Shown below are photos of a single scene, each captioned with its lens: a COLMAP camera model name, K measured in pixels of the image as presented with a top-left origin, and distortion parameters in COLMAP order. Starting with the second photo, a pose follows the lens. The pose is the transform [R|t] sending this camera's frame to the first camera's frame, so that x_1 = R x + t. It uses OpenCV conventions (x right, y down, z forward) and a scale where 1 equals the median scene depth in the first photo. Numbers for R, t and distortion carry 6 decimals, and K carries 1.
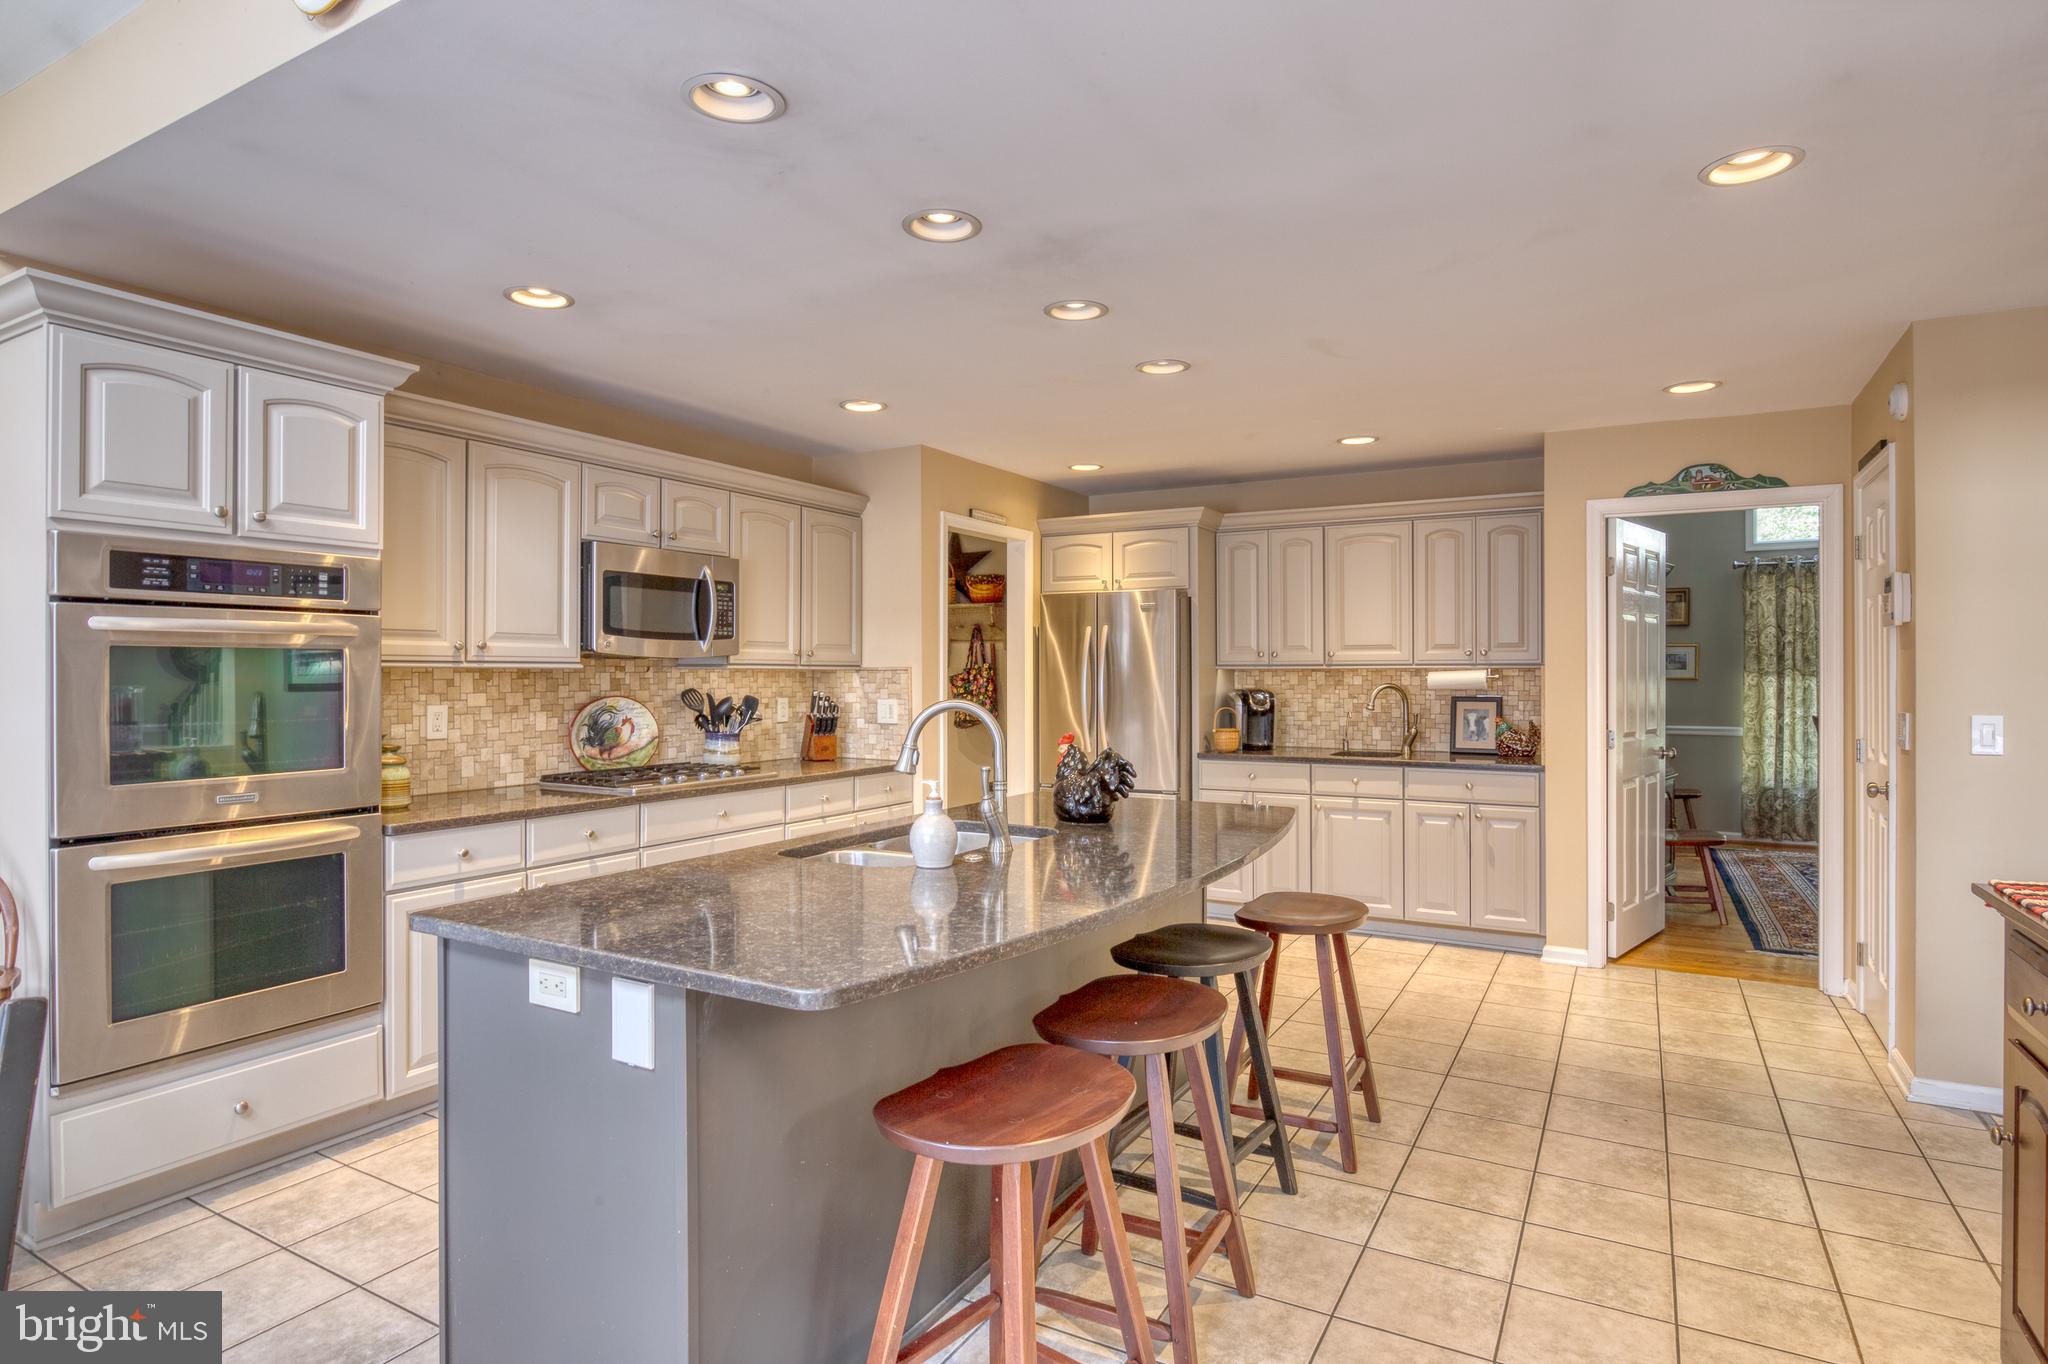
lens RADIAL K [[1092.8, 0, 1019.9], [0, 1092.8, 674.6], [0, 0, 1]] dist [-0.013583, 0.001496]
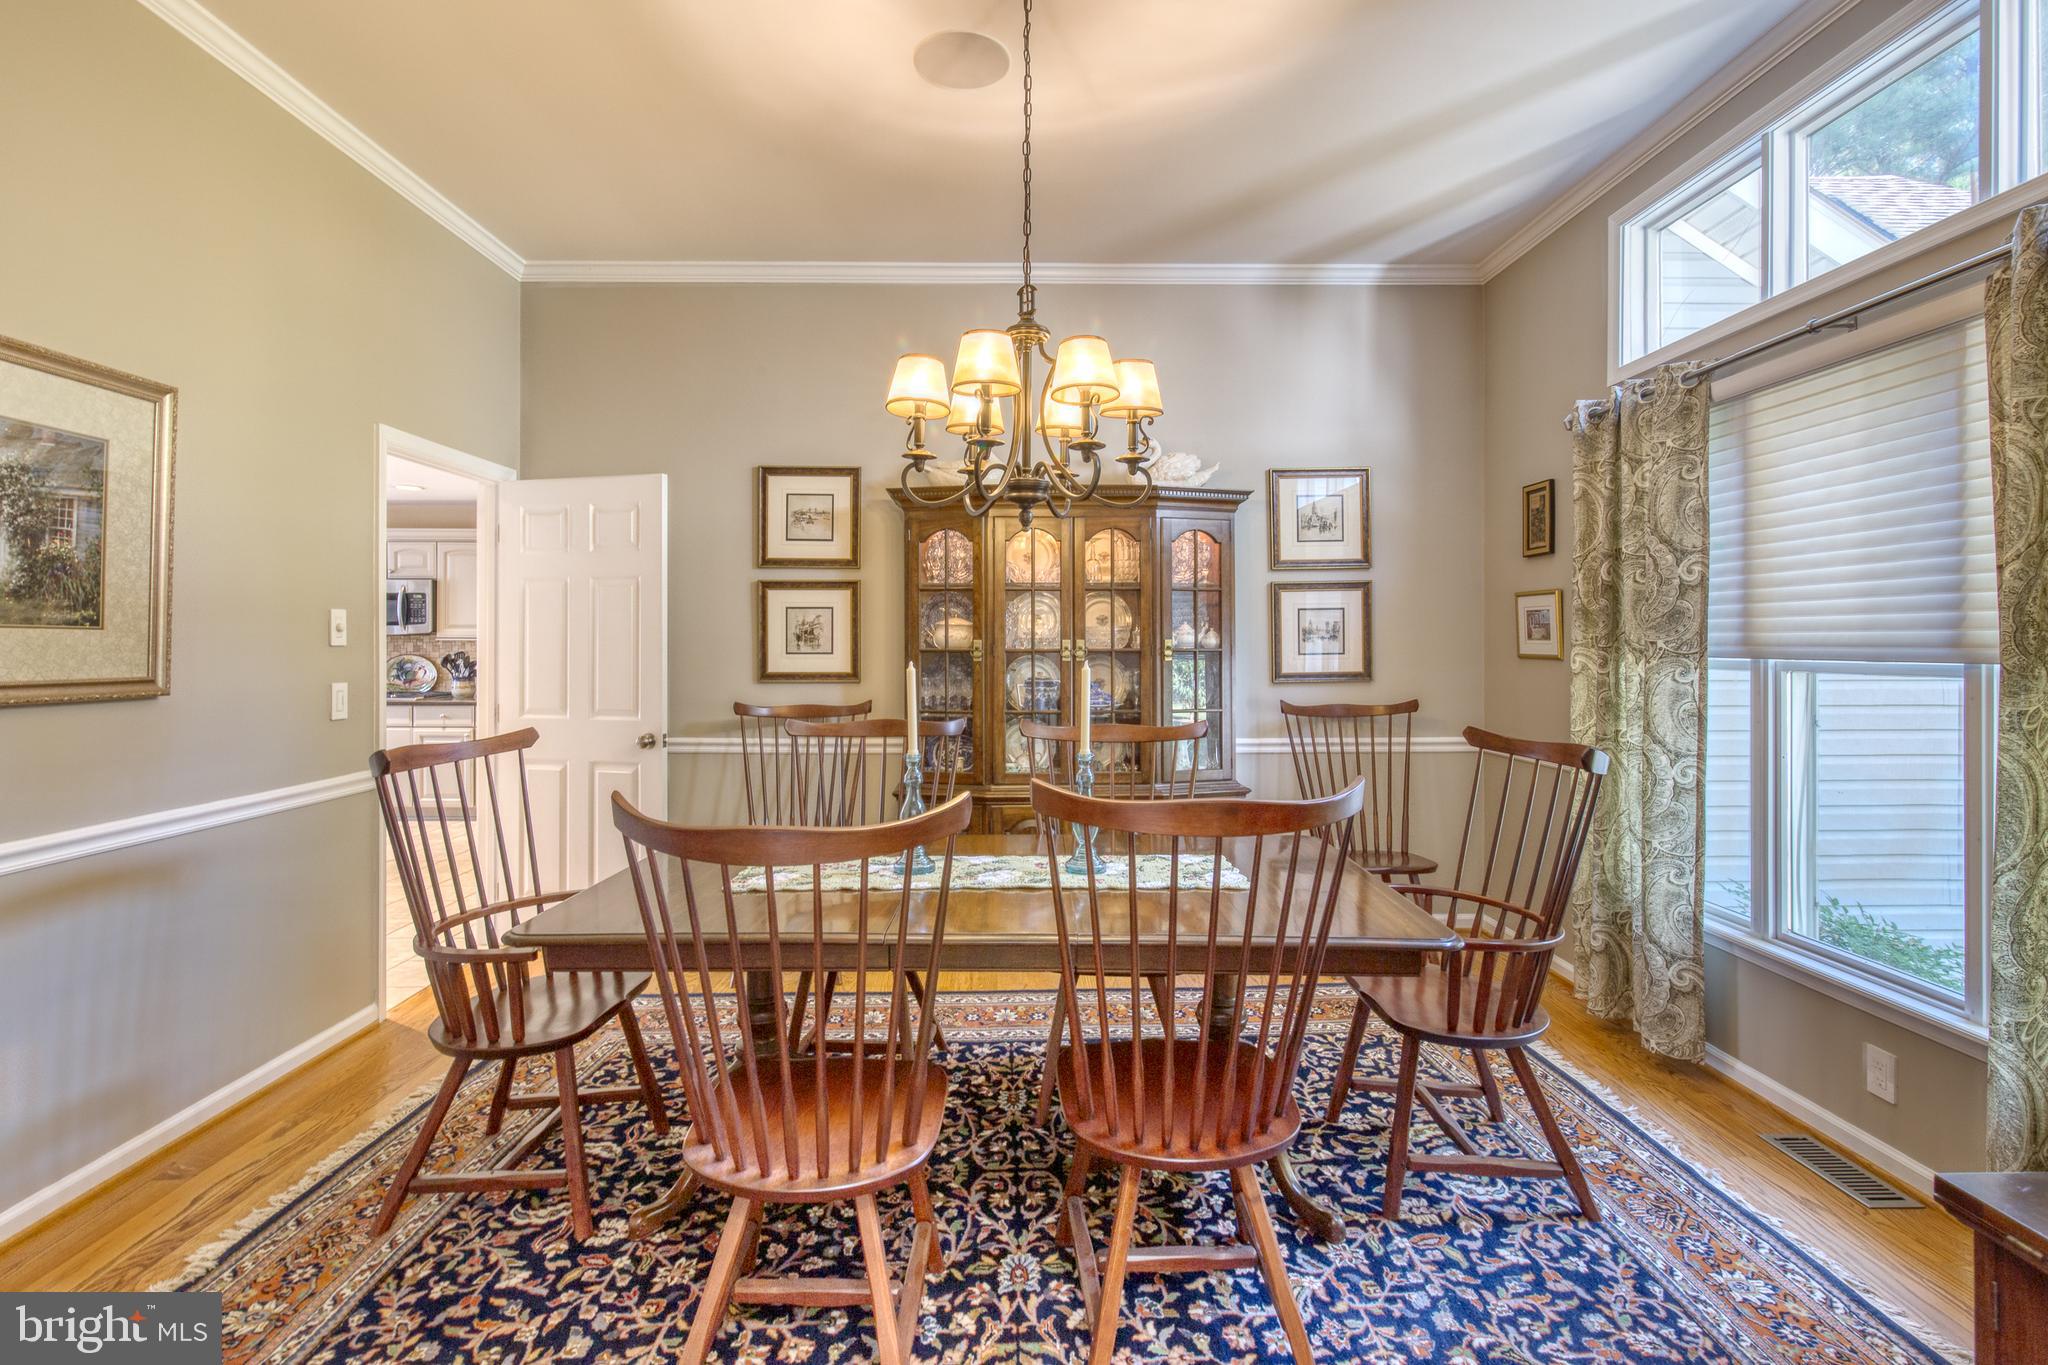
lens RADIAL K [[942.2, 0, 1042.4], [0, 942.2, 644.1], [0, 0, 1]] dist [-0.022646, 0.001214]
pose [[0.526687, -0.002285, -0.850056, 1.803608], [-0.000491, 0.999995, -0.002992, 0.005679], [0.850059, 0.001993, 0.526684, 1.190413]]
